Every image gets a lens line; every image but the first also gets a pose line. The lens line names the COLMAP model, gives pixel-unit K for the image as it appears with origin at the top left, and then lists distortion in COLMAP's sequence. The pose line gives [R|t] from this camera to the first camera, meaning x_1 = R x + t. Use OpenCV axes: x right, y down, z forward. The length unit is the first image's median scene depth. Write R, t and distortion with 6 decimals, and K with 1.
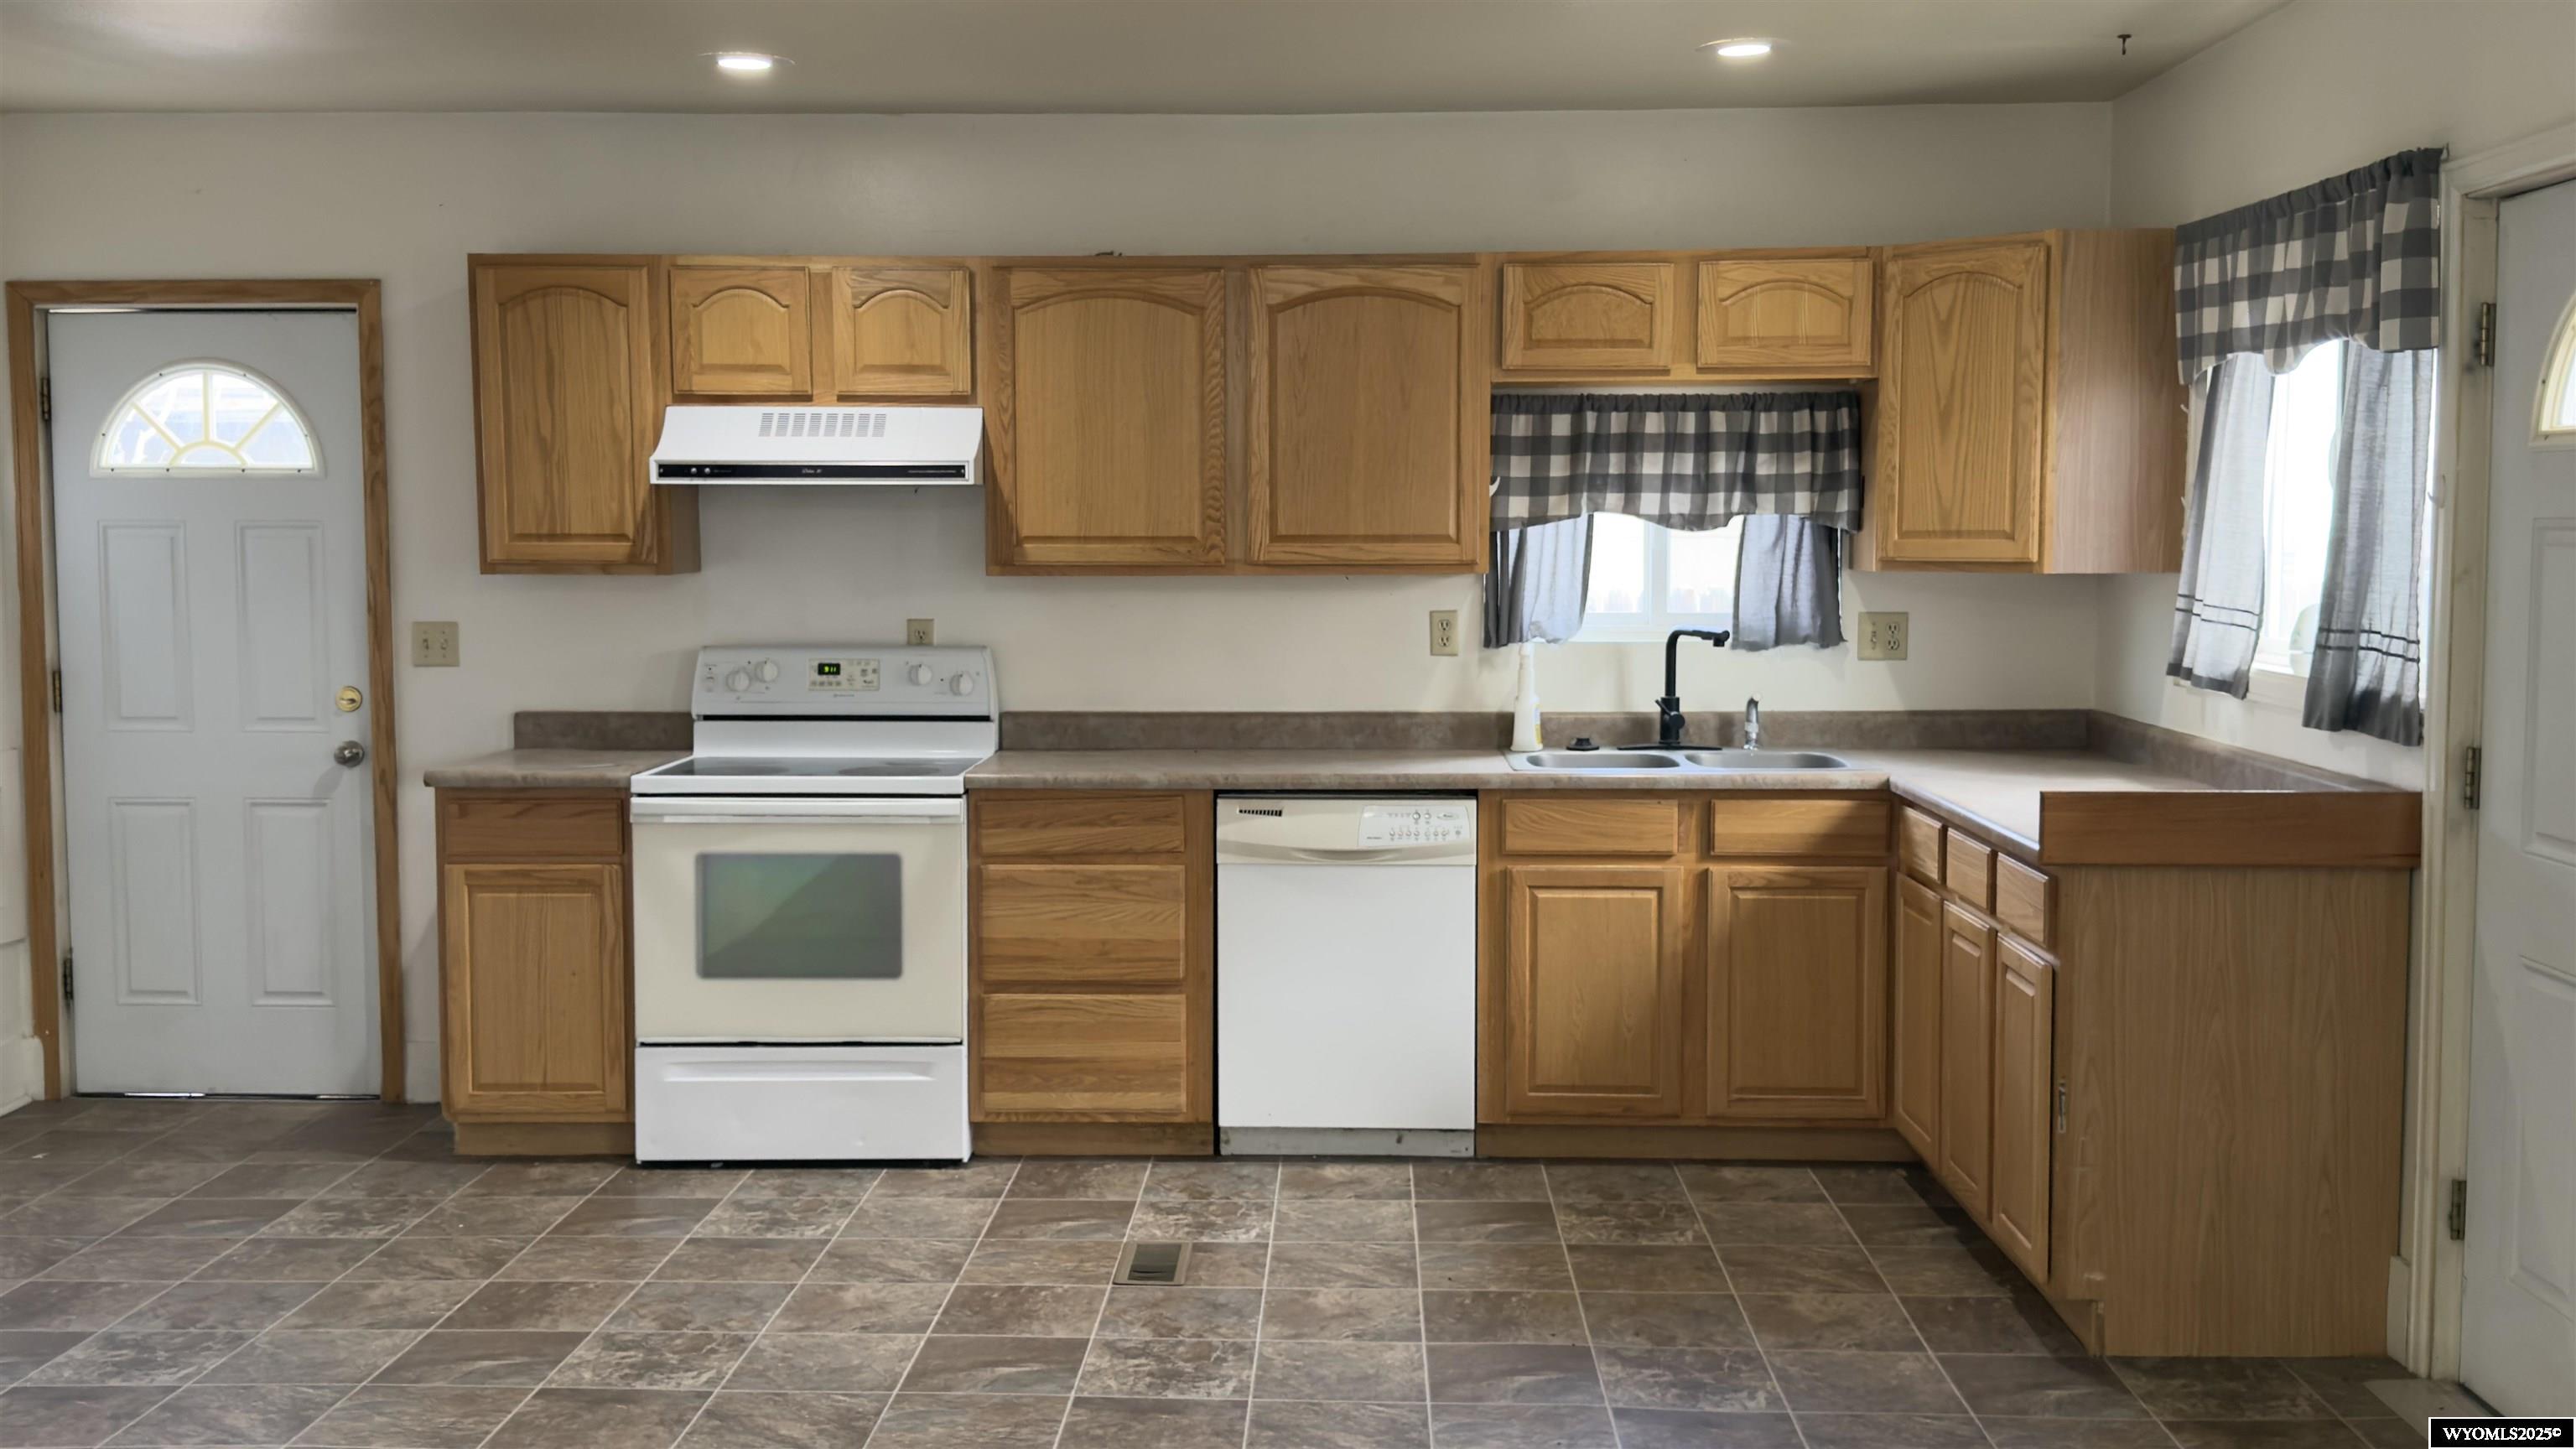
lens RADIAL K [[2435.0, 0, 1288.3], [0, 2435.0, 716.3], [0, 0, 1]] dist [0.192642, -0.407632]
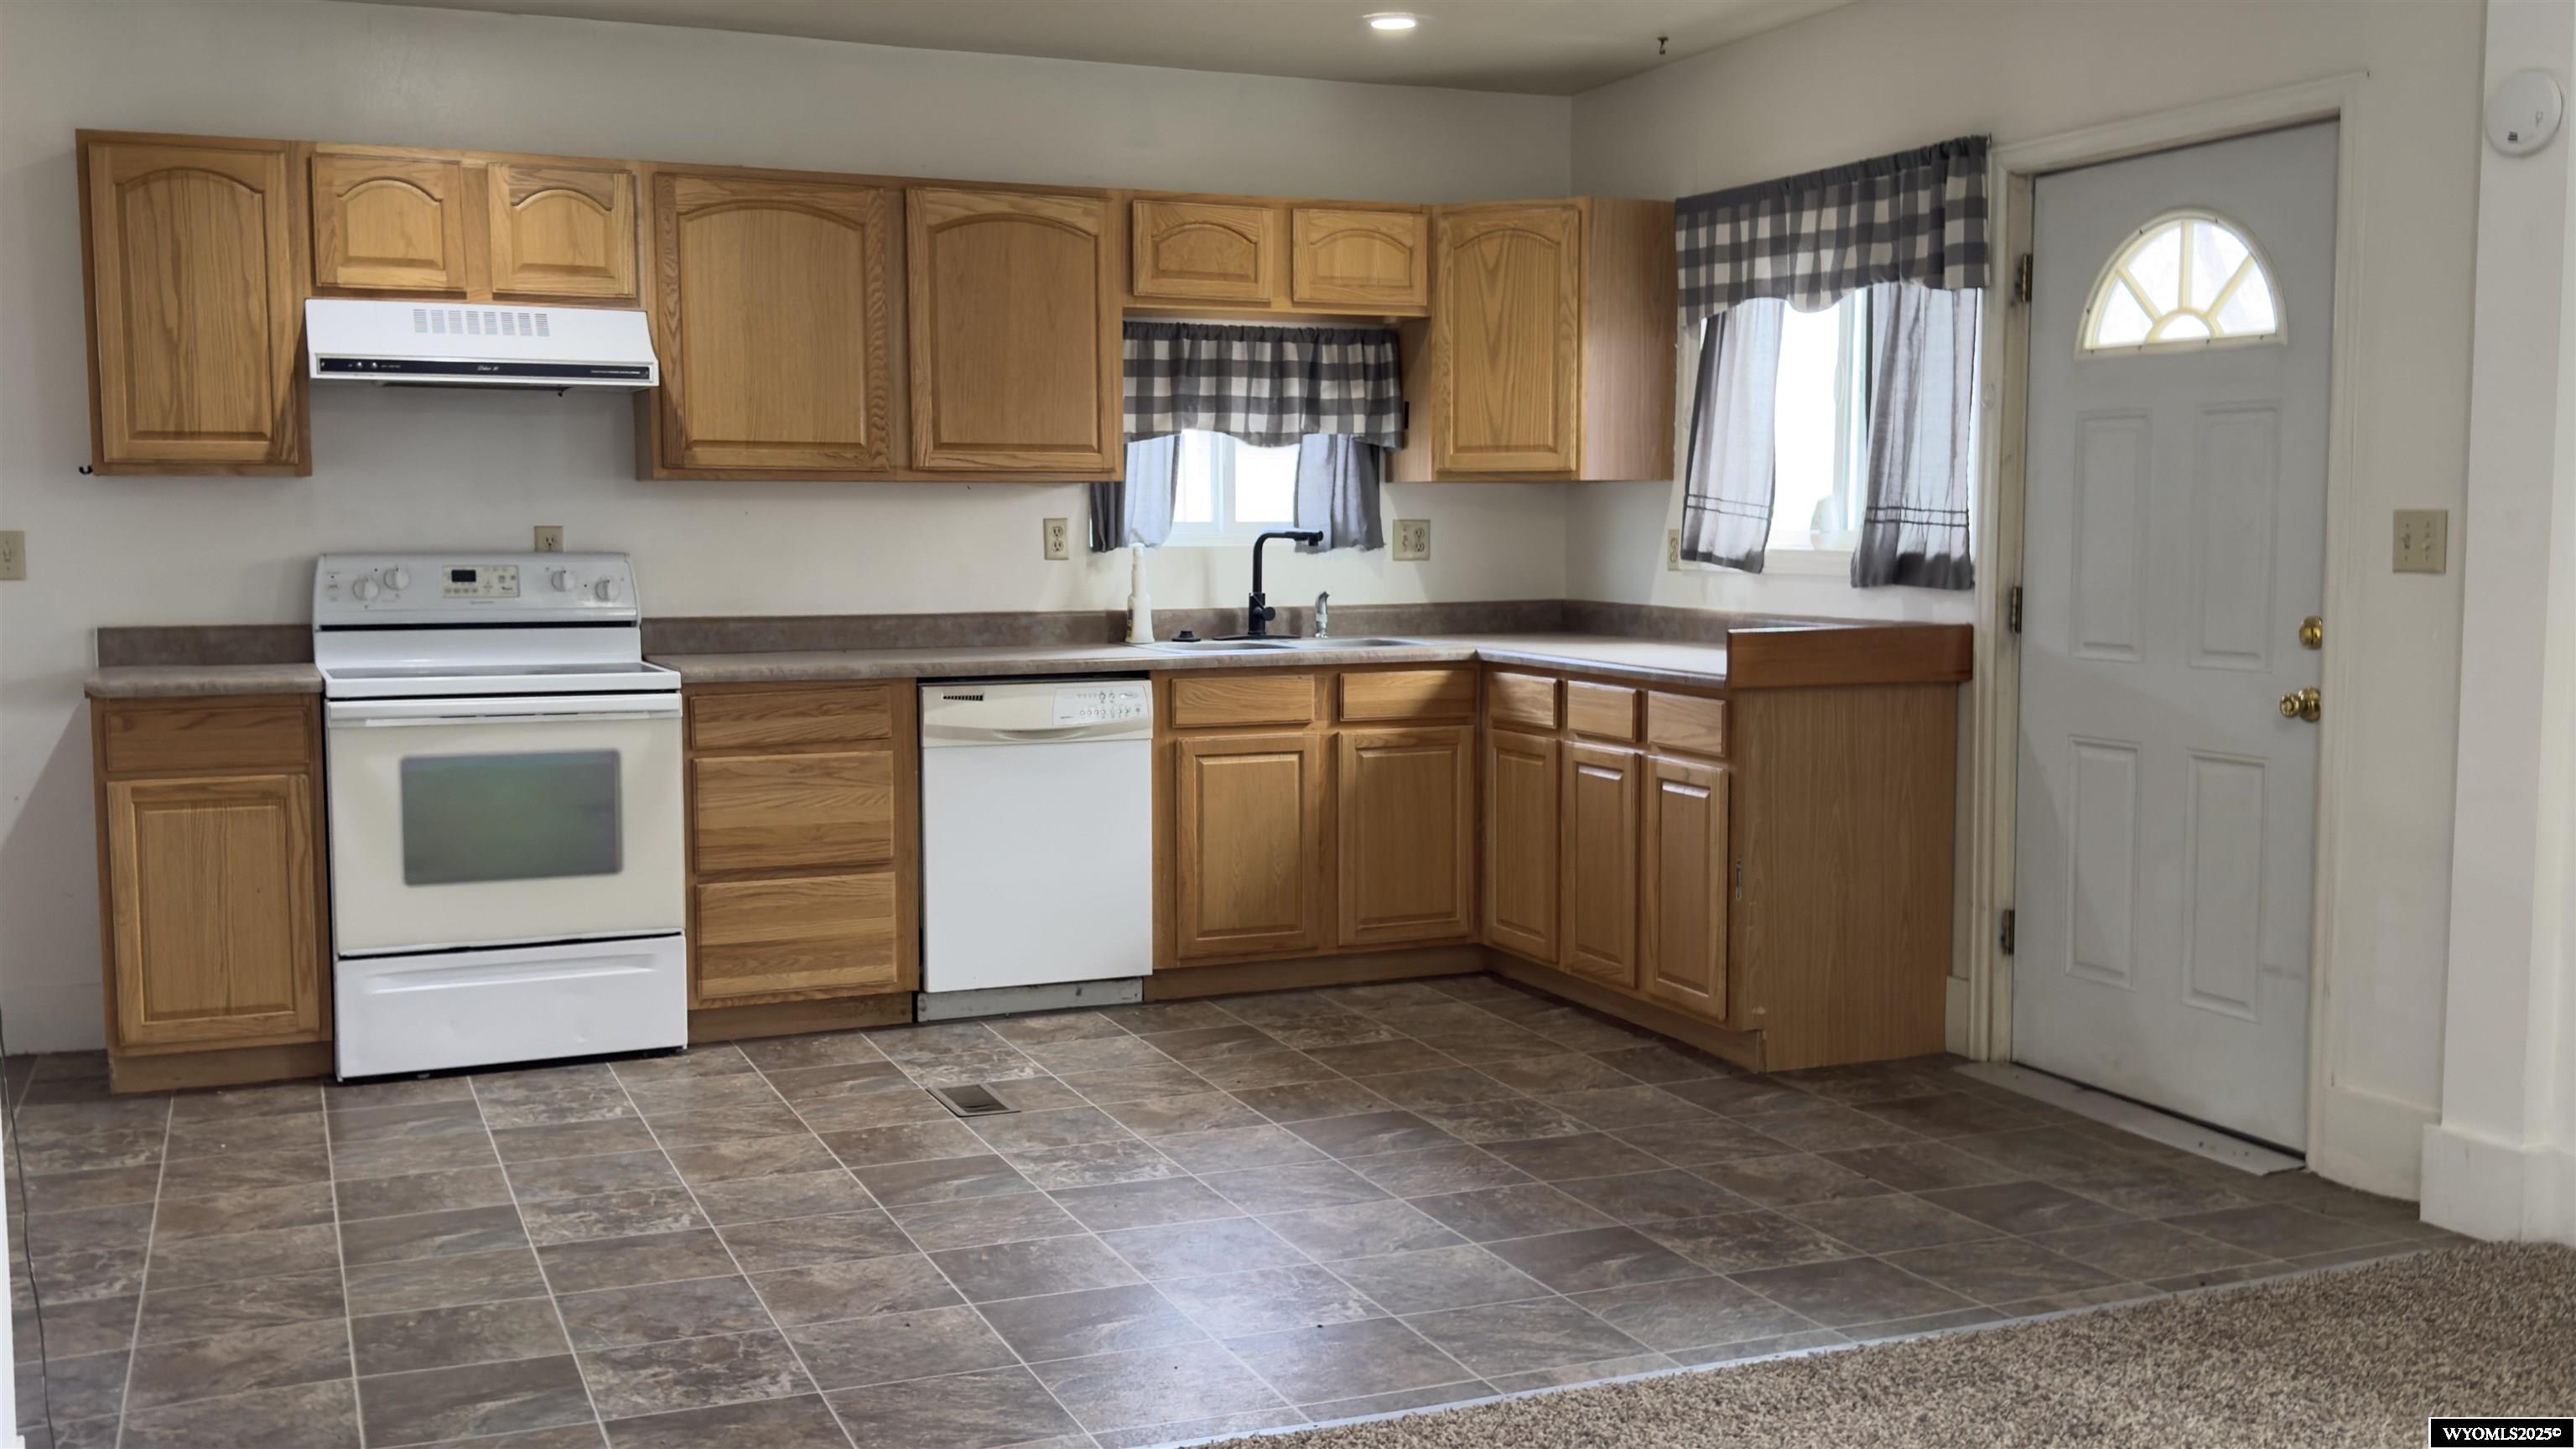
lens RADIAL K [[2377.8, 0, 1283.4], [0, 2377.8, 736.6], [0, 0, 1]] dist [0.198785, -0.451486]
pose [[0.908953, -0.039445, 0.415029, -0.313546], [0.033917, 0.999211, 0.020686, 0.038532], [-0.415518, -0.004726, 0.909573, -0.017771]]
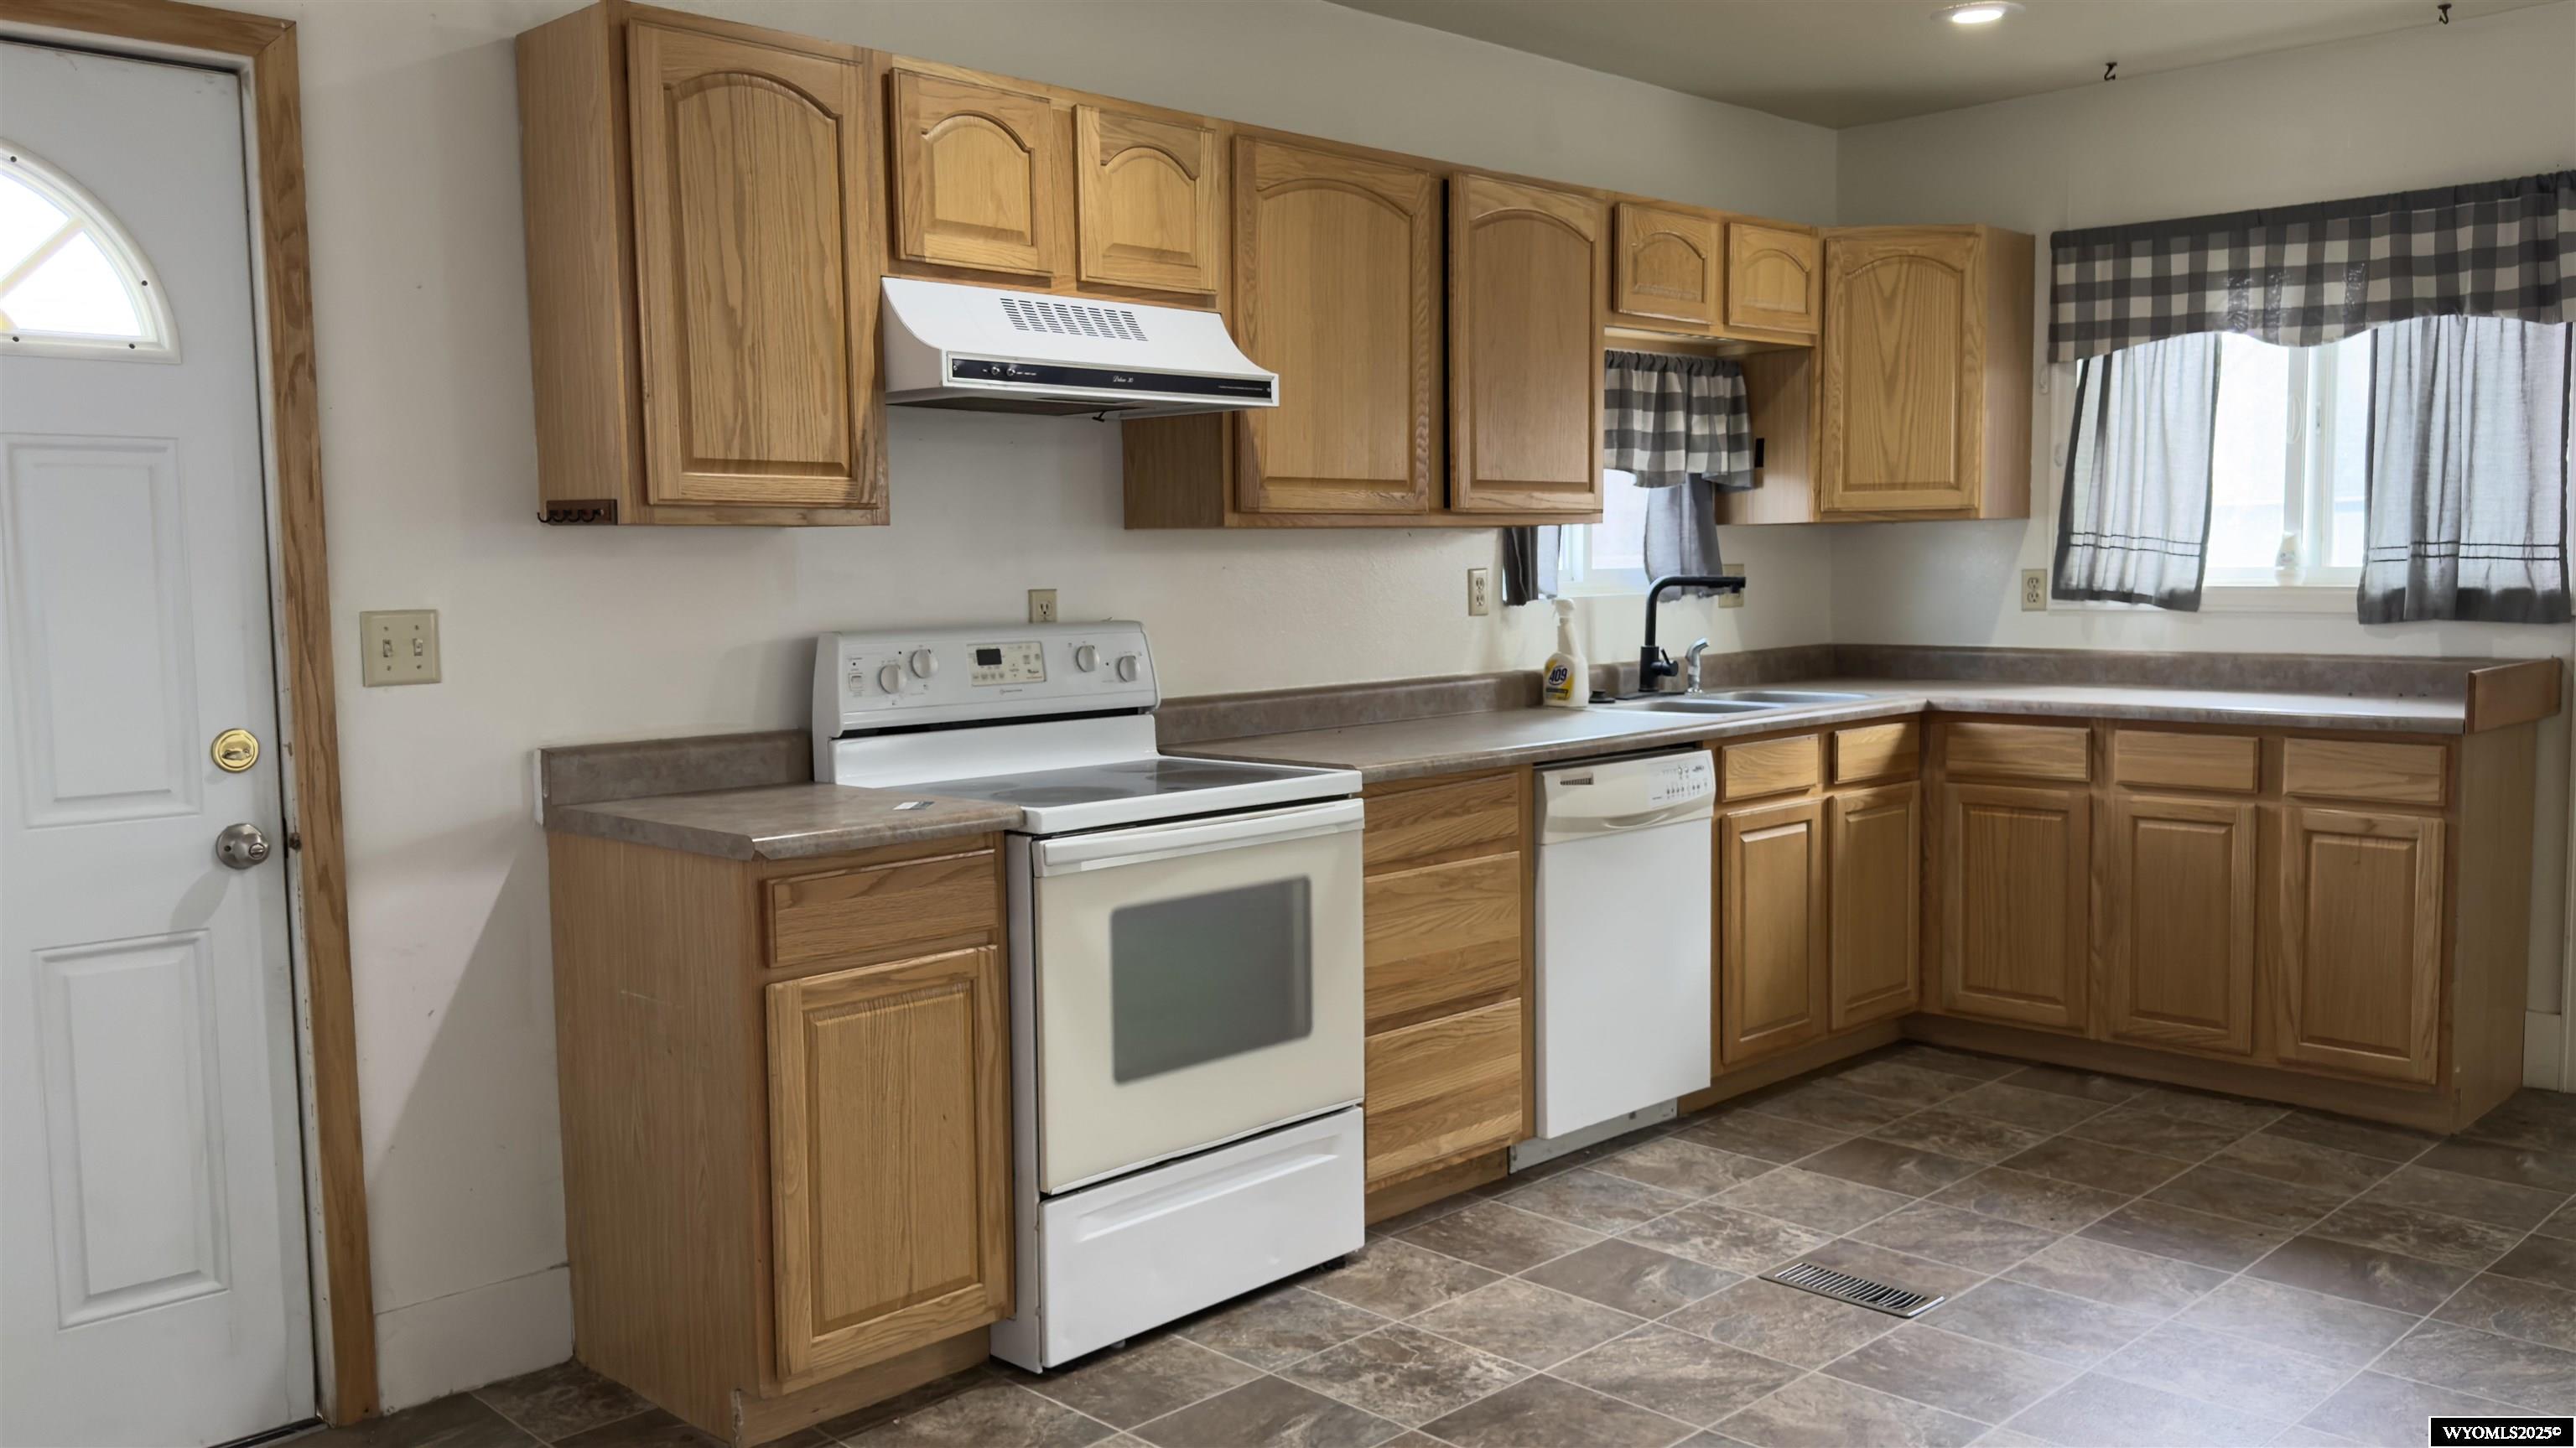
lens RADIAL K [[1989.0, 0, 1268.7], [0, 1989.0, 737.8], [0, 0, 1]] dist [0.167370, -0.308795]
pose [[0.693615, -0.073700, 0.716566, -0.603454], [0.071421, 0.996887, 0.033398, -0.009554], [-0.716797, 0.028013, 0.696719, 0.552485]]
